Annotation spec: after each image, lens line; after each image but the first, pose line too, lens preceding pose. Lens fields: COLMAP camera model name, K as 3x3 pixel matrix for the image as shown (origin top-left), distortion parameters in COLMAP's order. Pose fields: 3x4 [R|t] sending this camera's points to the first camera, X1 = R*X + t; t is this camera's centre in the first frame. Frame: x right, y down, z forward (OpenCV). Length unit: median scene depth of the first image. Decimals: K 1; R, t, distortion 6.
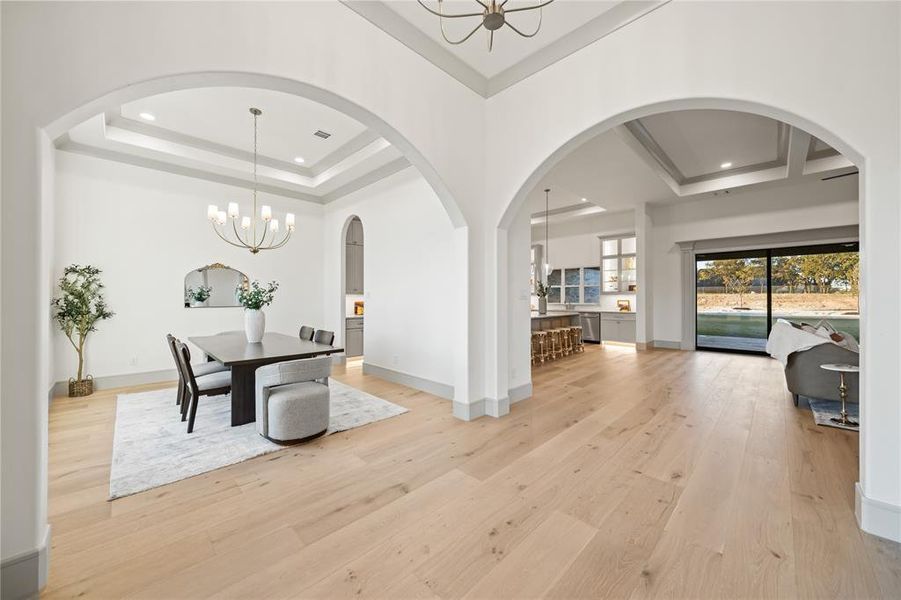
lens RADIAL K [[325.9, 0, 448.7], [0, 325.9, 300.8], [0, 0, 1]] dist [-0.007681, -0.000055]
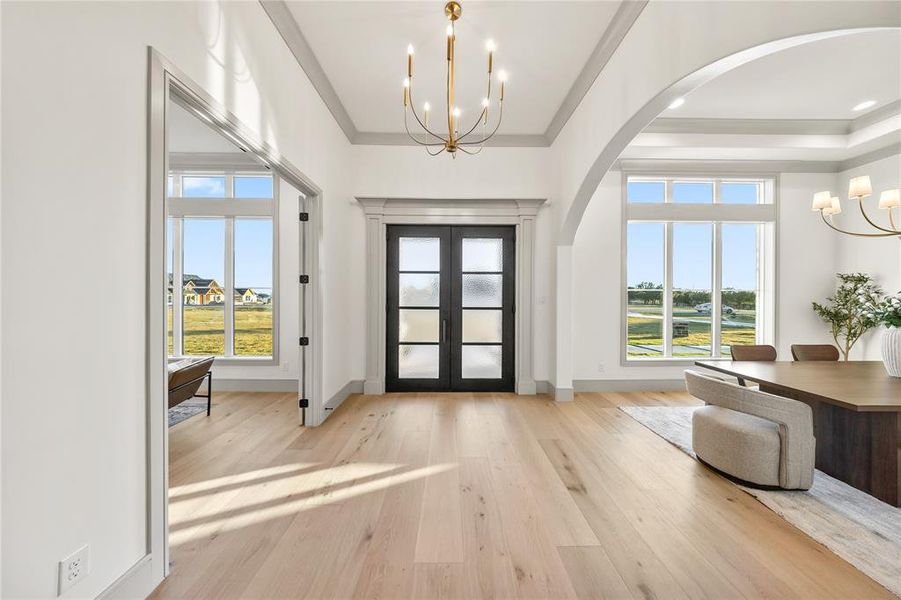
lens RADIAL K [[272.1, 0, 450.8], [0, 272.1, 297.1], [0, 0, 1]] dist [0.000488, 0.000010]
pose [[-0.700730, -0.003257, -0.713419, 0.826350], [-0.015152, 0.999832, 0.010318, -0.051119], [0.713265, 0.018040, -0.700662, 1.401347]]
